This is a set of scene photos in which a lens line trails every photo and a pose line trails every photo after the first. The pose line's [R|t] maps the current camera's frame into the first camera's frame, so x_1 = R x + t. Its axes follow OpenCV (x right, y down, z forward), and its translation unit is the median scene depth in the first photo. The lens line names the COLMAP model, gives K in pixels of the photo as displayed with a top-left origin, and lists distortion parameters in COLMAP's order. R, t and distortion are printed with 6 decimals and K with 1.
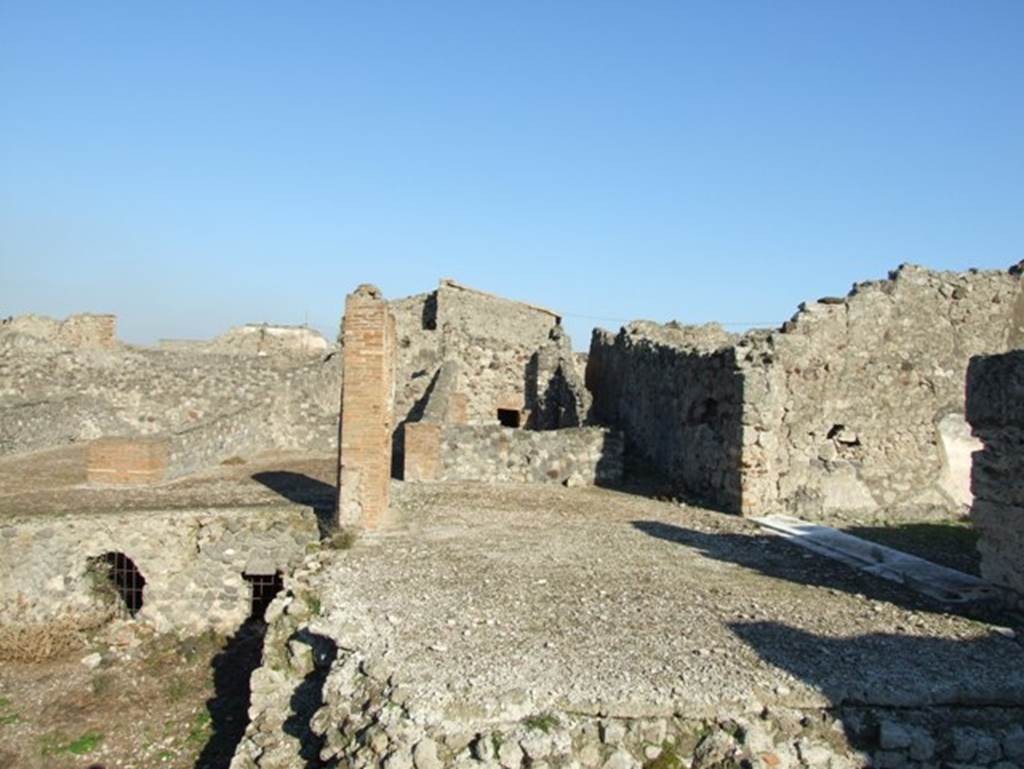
lens RADIAL K [[823.5, 0, 512.0], [0, 823.5, 377.9], [0, 0, 1]] dist [-0.062826, 0.070465]
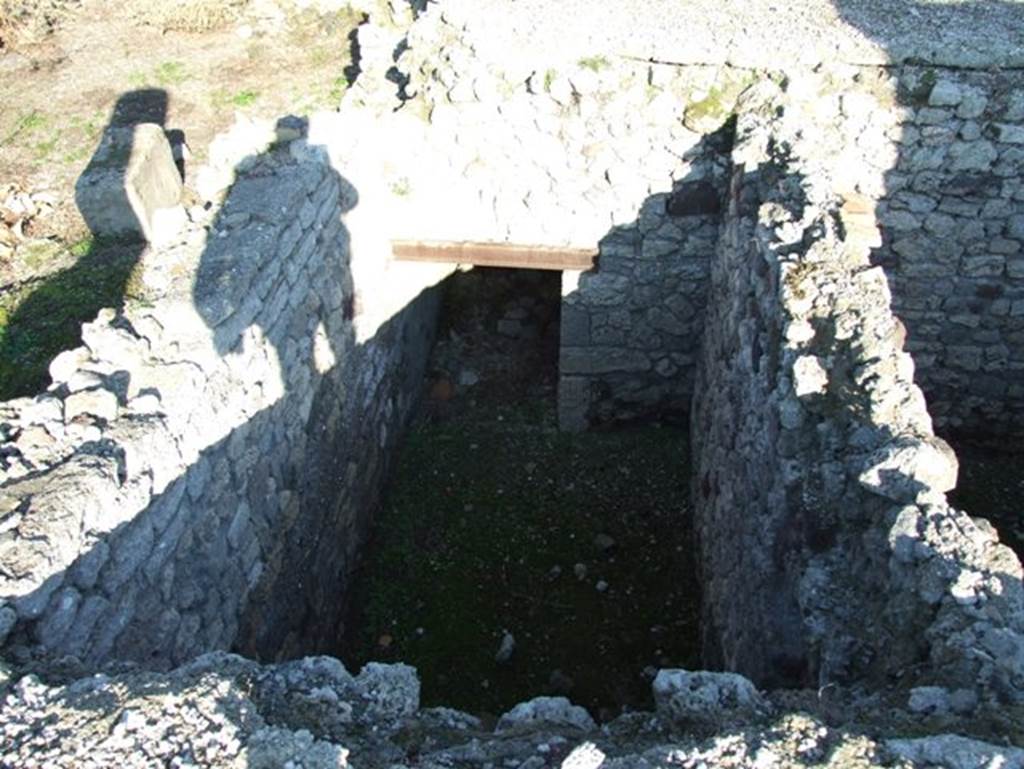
lens RADIAL K [[823.5, 0, 544.4], [0, 823.5, 389.9], [0, 0, 1]] dist [-0.062826, 0.070465]
pose [[0.980752, 0.097976, -0.168897, 0.087340], [0.031856, 0.773118, 0.633462, 0.033015], [0.192641, -0.626650, 0.755116, -0.038442]]
